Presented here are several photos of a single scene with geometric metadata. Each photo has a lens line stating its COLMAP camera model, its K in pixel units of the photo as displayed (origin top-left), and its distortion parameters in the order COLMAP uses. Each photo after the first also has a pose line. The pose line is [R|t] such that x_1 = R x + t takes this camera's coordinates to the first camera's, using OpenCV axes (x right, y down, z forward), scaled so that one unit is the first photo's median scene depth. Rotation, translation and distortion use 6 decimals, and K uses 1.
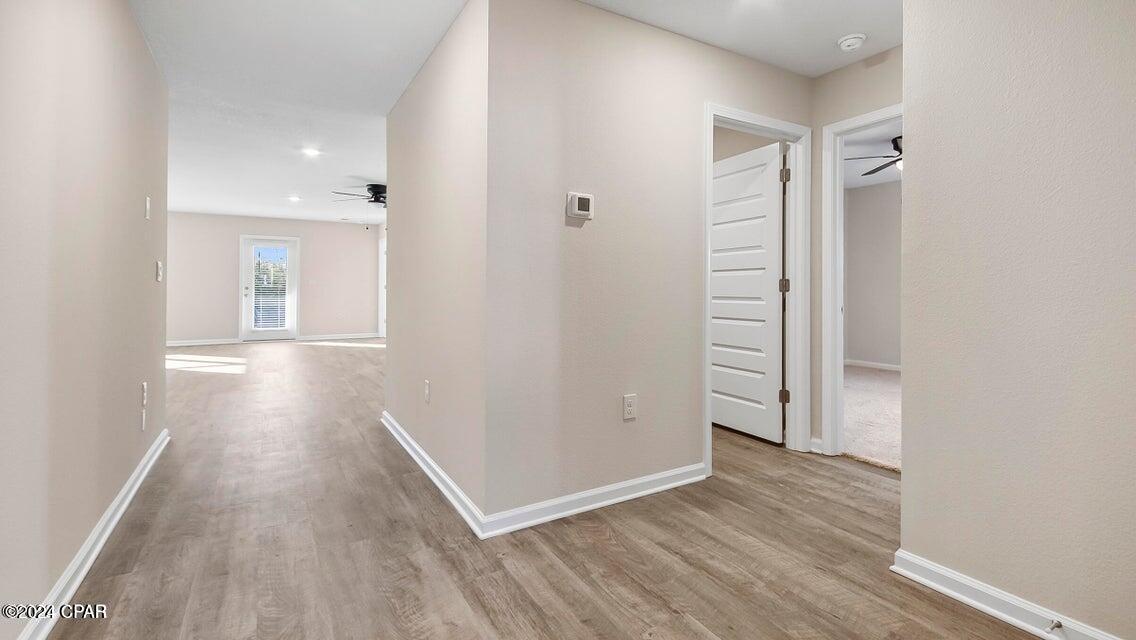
lens RADIAL K [[520.9, 0, 569.9], [0, 520.9, 290.0], [0, 0, 1]] dist [0.066206, 0.000062]
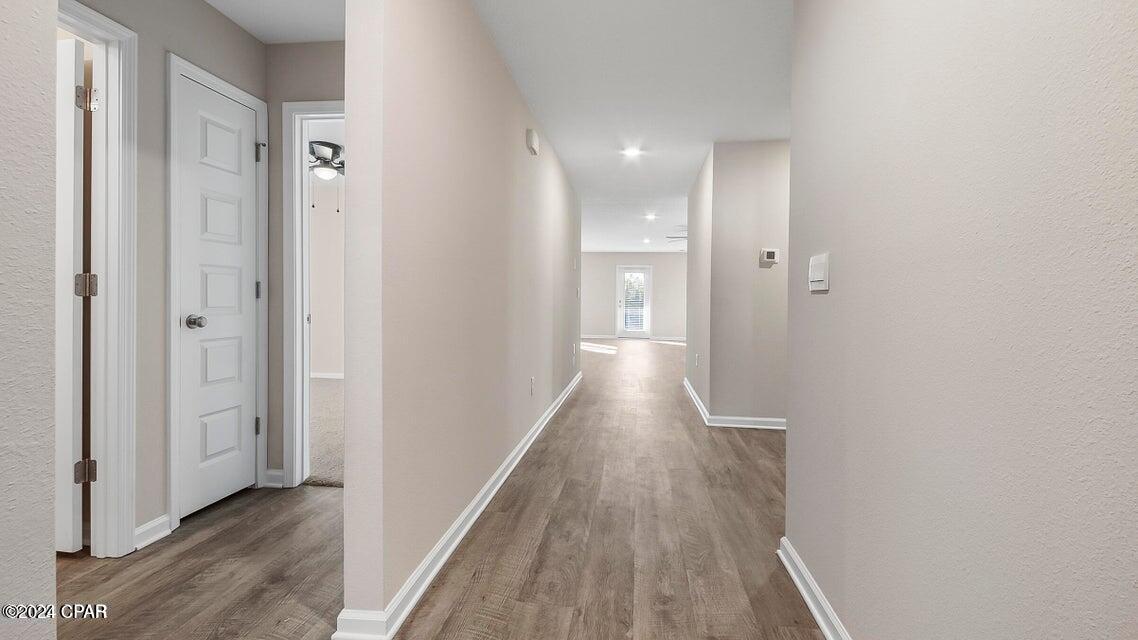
lens RADIAL K [[536.7, 0, 569.7], [0, 536.7, 311.5], [0, 0, 1]] dist [-0.000038, -0.000099]
pose [[0.795477, 0.010033, -0.605901, 0.293799], [0.000265, 0.999857, 0.016903, -0.002802], [0.605984, -0.013606, 0.795360, -0.425907]]
